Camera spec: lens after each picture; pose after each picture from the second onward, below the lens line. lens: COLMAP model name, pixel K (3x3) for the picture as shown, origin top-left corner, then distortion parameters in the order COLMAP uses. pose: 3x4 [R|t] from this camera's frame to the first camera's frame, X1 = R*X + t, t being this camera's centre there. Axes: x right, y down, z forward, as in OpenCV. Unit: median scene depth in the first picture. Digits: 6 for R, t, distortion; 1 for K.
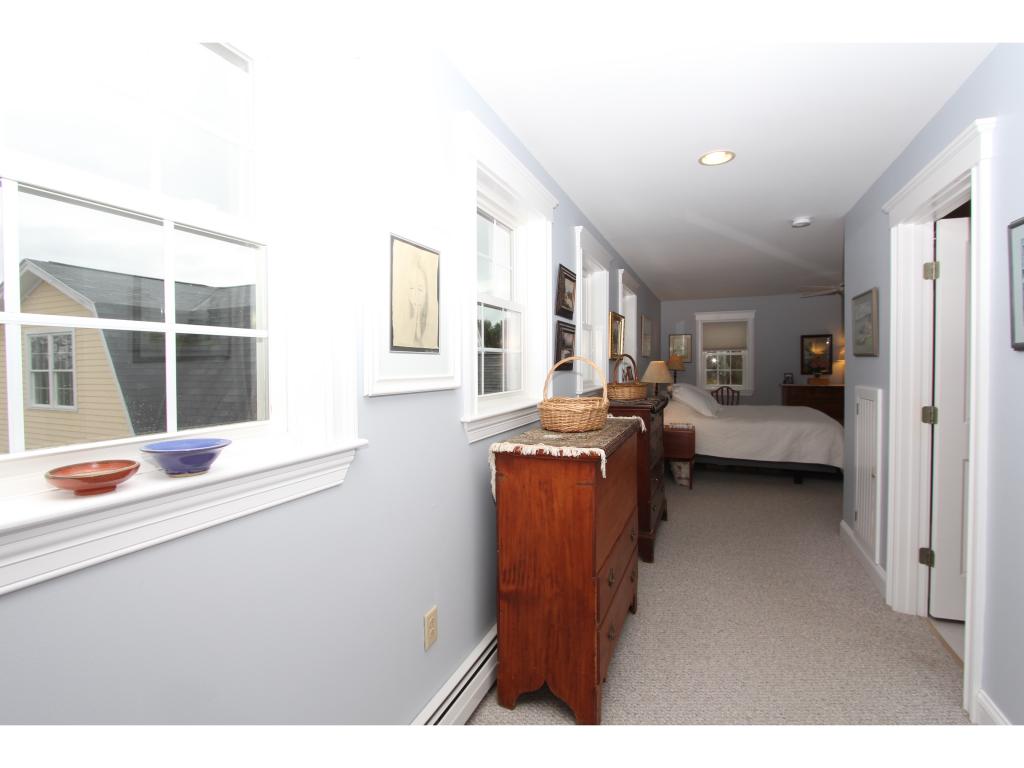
lens RADIAL K [[479.1, 0, 512.7], [0, 479.1, 374.2], [0, 0, 1]] dist [-0.021472, 0.000947]
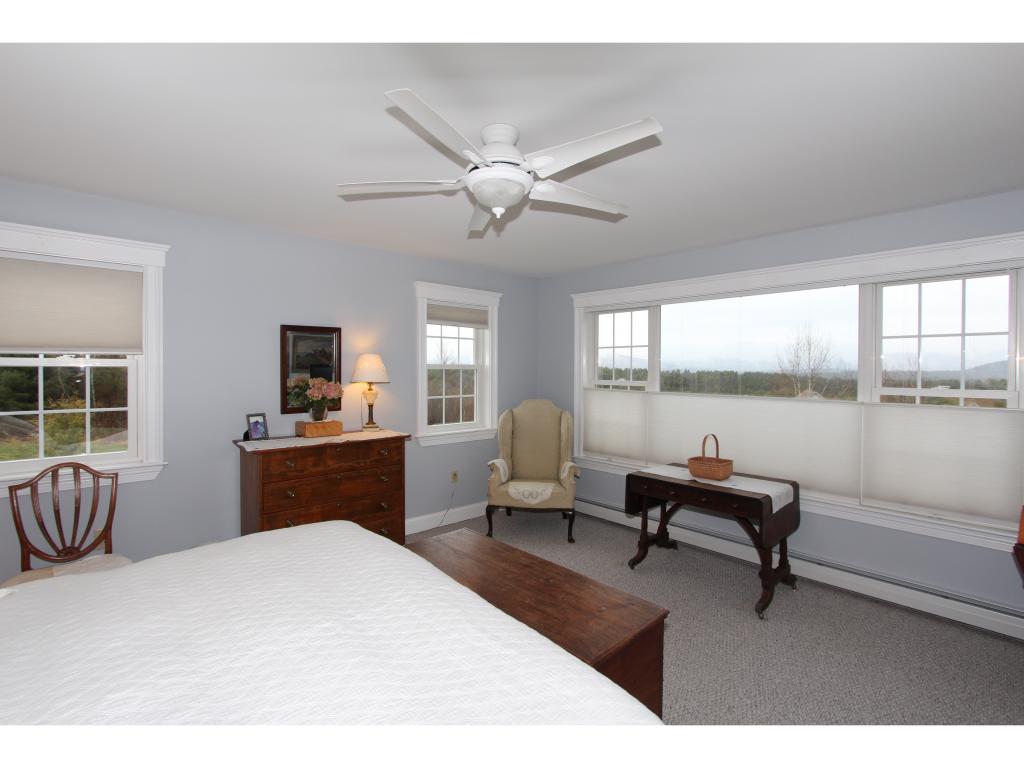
lens RADIAL K [[479.1, 0, 512.7], [0, 479.1, 374.2], [0, 0, 1]] dist [-0.021472, 0.000947]
pose [[0.422300, 0.003242, 0.906450, 0.287930], [0.009556, 0.999922, -0.008028, -0.029217], [-0.906406, 0.012053, 0.422236, 0.598832]]
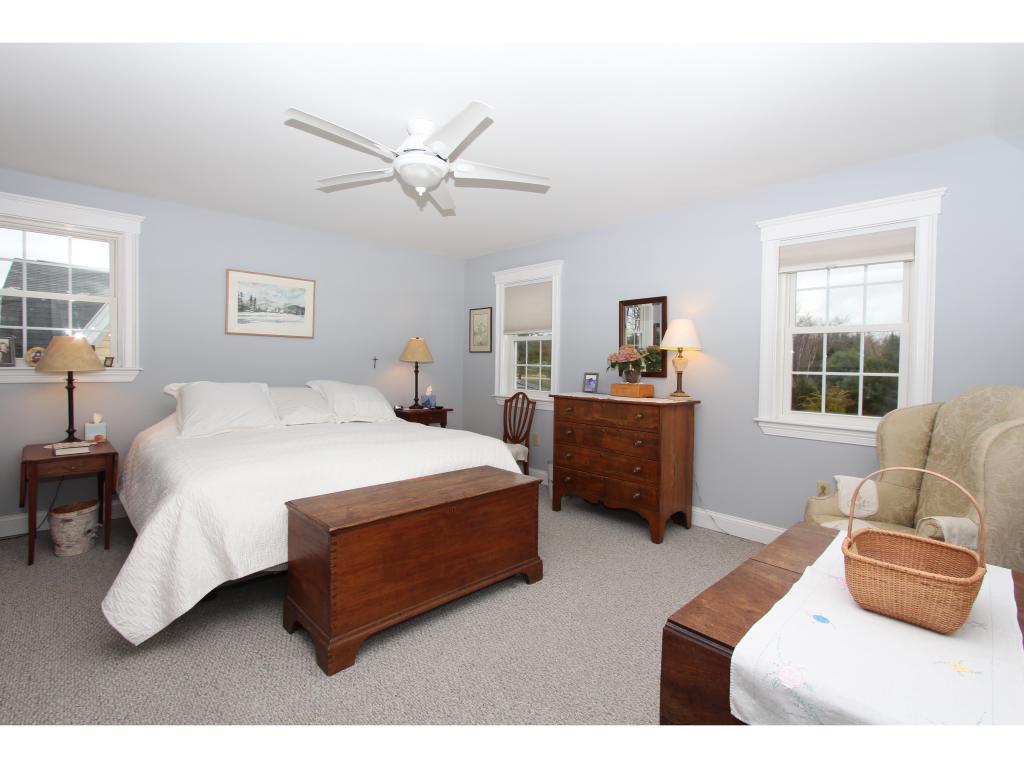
lens RADIAL K [[479.1, 0, 512.7], [0, 479.1, 374.2], [0, 0, 1]] dist [-0.021472, 0.000947]
pose [[0.913417, 0.033959, -0.405606, 0.685599], [-0.032031, 0.999420, 0.011541, -0.003618], [0.405763, 0.002450, 0.913975, 0.453708]]
